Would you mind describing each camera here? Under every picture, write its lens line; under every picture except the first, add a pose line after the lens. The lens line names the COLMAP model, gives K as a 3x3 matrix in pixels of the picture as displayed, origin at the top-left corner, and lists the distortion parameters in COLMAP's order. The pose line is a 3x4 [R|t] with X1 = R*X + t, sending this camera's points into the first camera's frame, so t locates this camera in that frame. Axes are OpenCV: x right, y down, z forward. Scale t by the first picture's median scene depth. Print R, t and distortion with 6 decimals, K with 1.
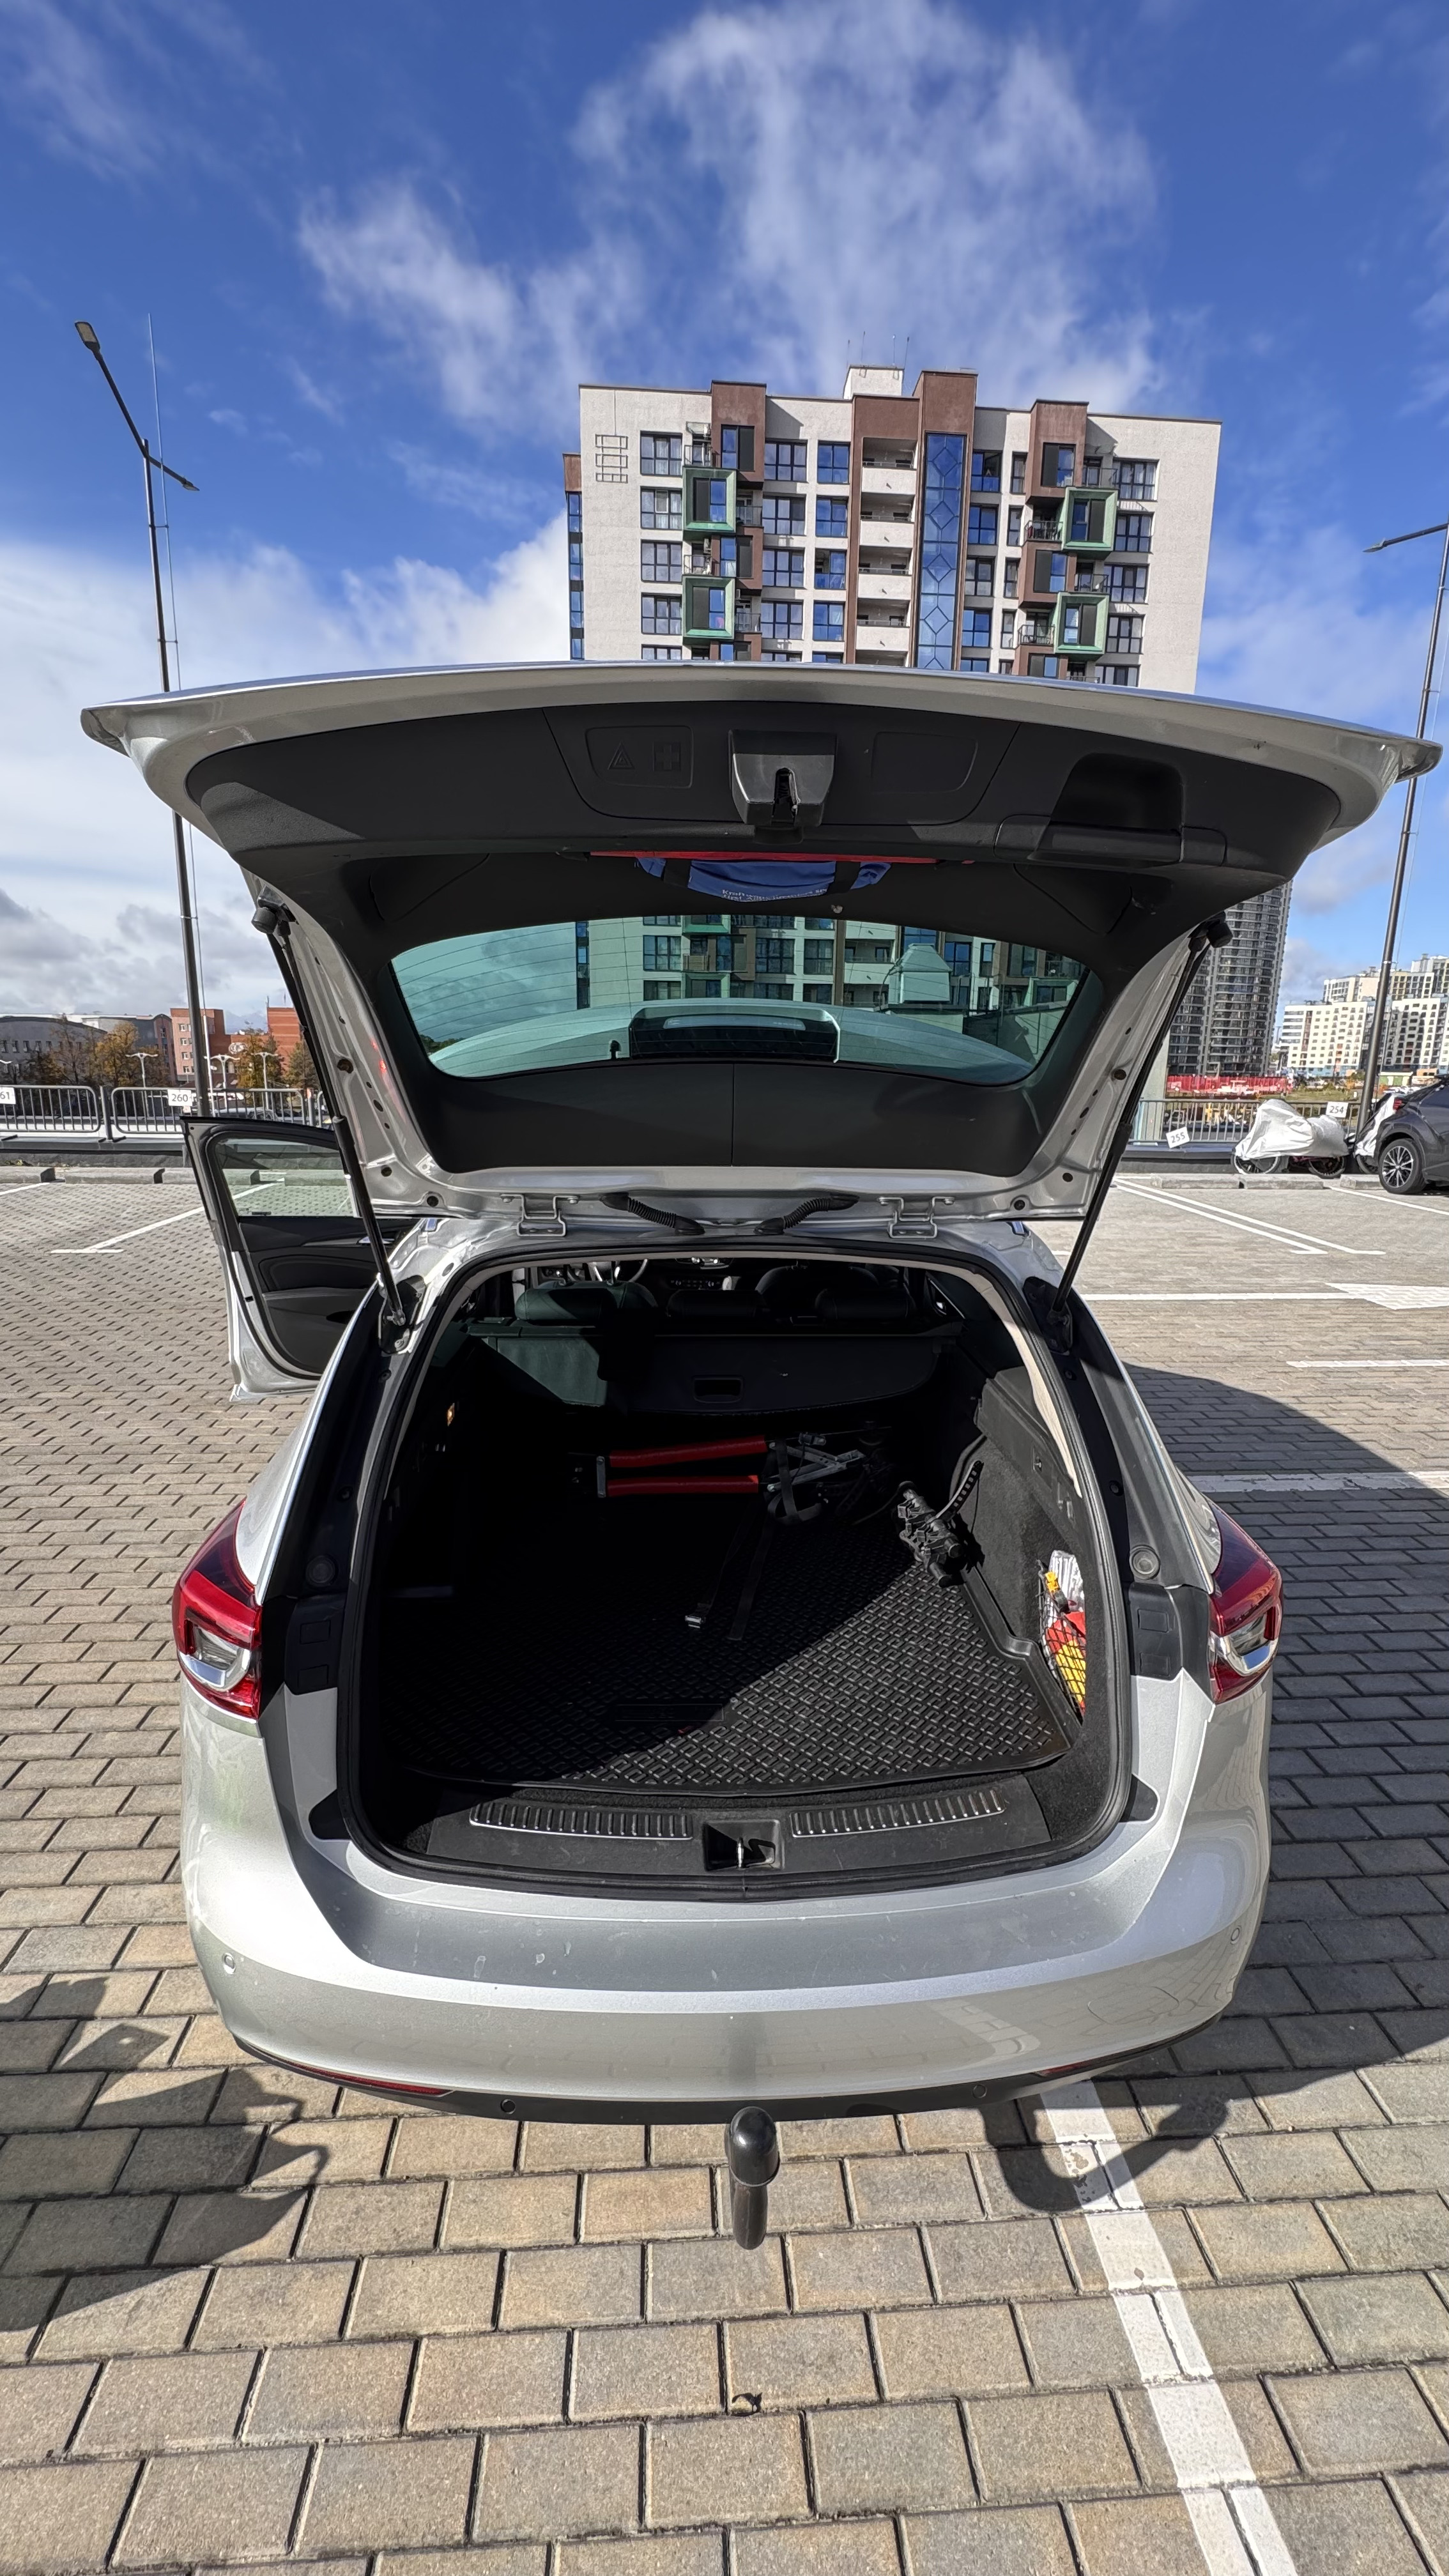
lens RADIAL K [[1039.1, 0, 725.1], [0, 1039.1, 1276.0], [0, 0, 1]] dist [-0.003446, -0.000300]
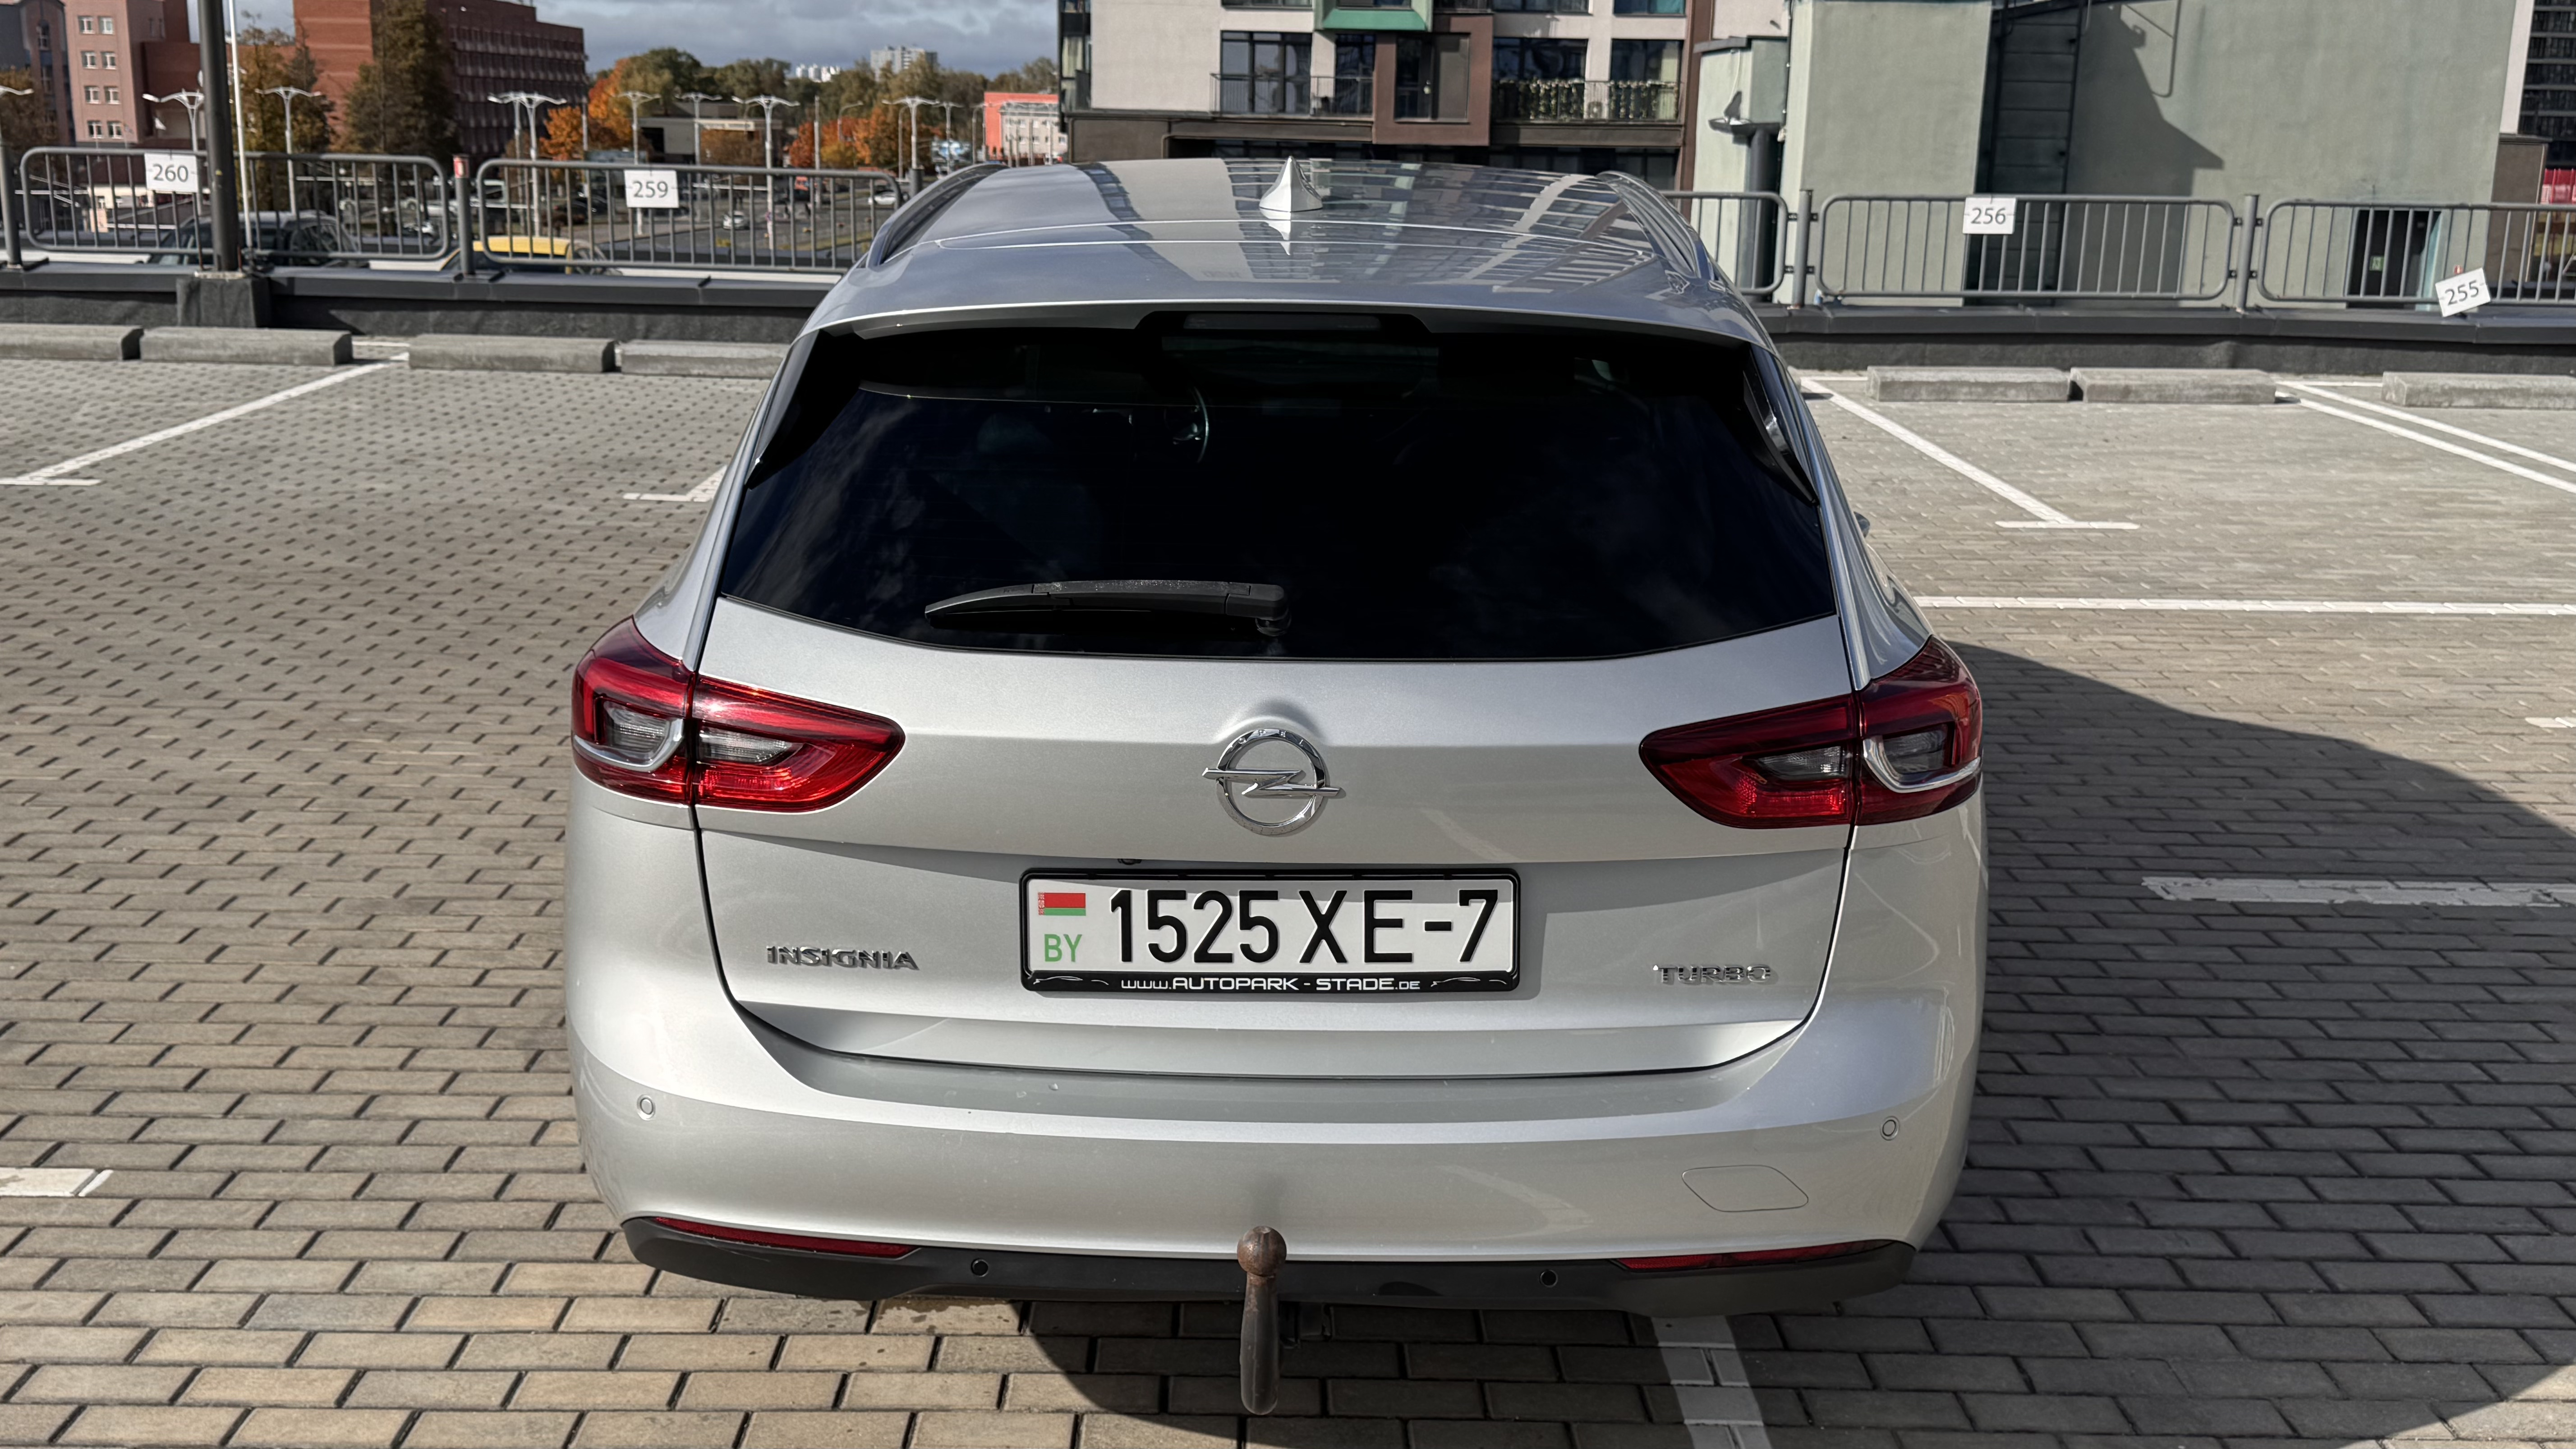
lens RADIAL K [[2565.2, 0, 1281.6], [0, 2565.2, 742.5], [0, 0, 1]] dist [0.201053, -0.467713]
pose [[0.998527, 0.021038, -0.050006, 0.033705], [-0.019595, 0.999382, 0.029180, 0.085984], [0.050589, -0.028157, 0.998323, -0.293259]]
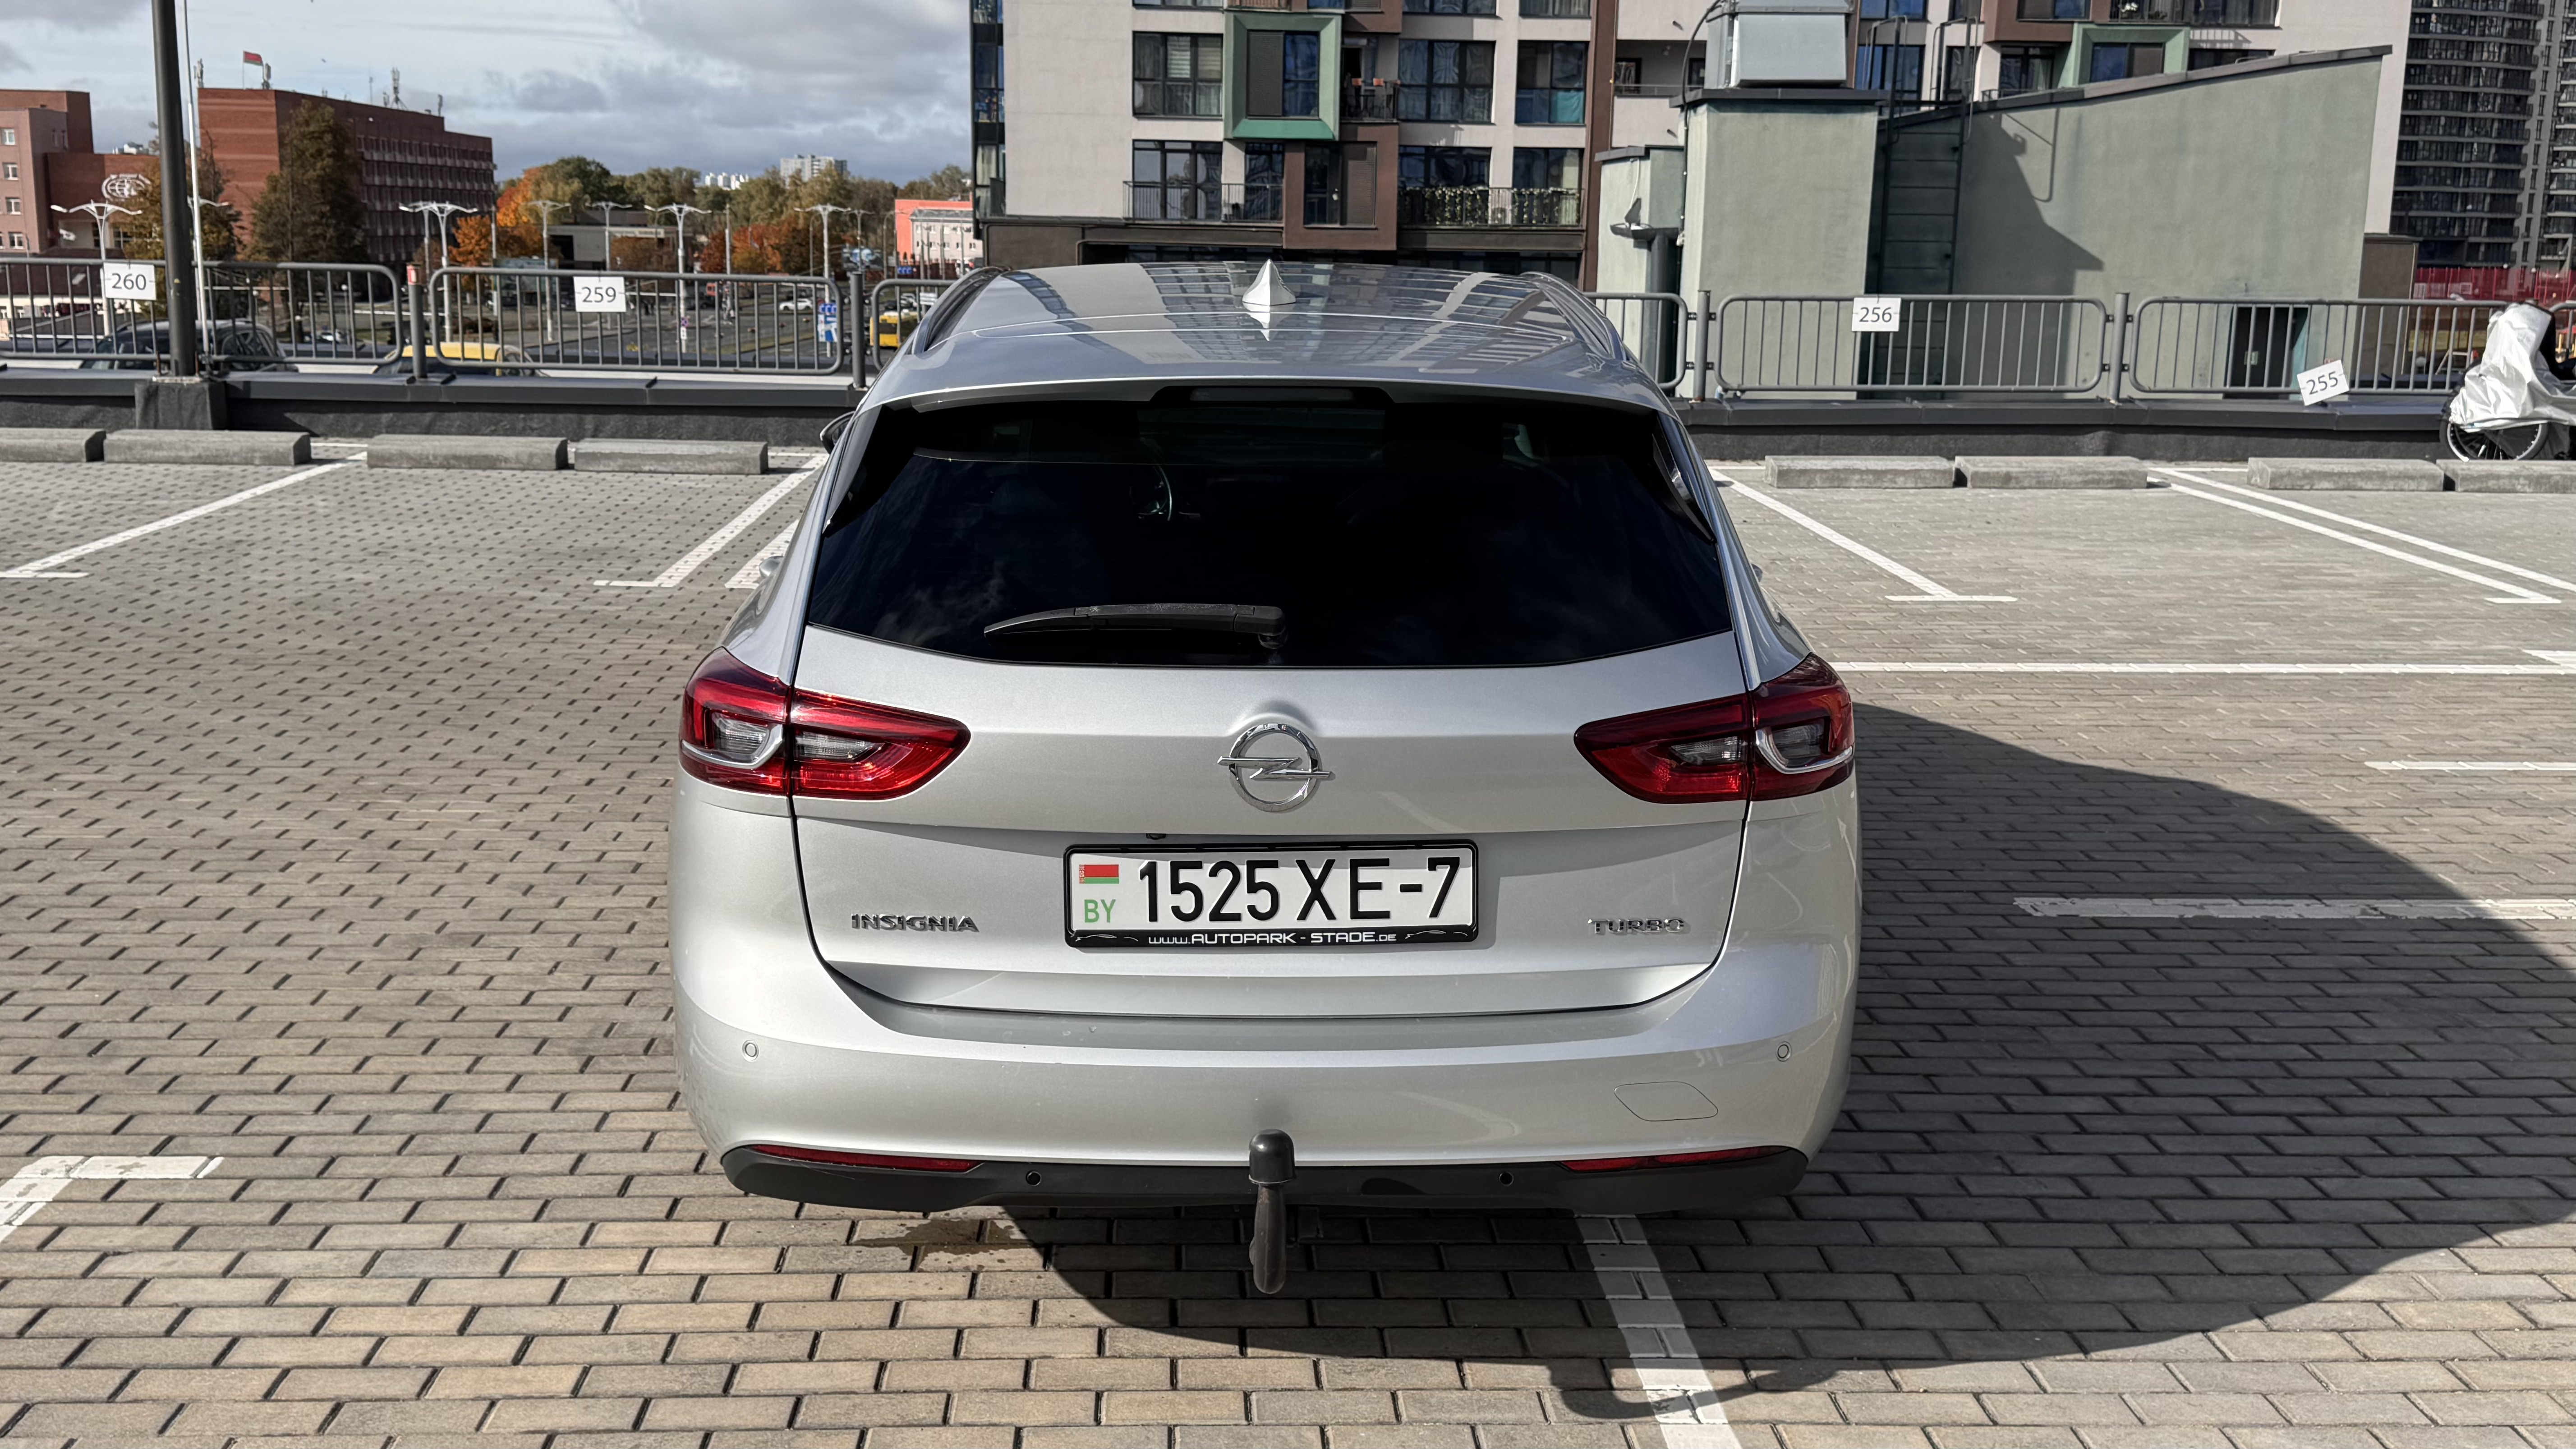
lens RADIAL K [[2565.2, 0, 1281.6], [0, 2565.2, 742.5], [0, 0, 1]] dist [0.201053, -0.467713]
pose [[0.999821, 0.008016, -0.017111, 0.017411], [-0.008183, 0.999920, -0.009671, 0.110732], [0.017032, 0.009810, 0.999807, -0.414402]]
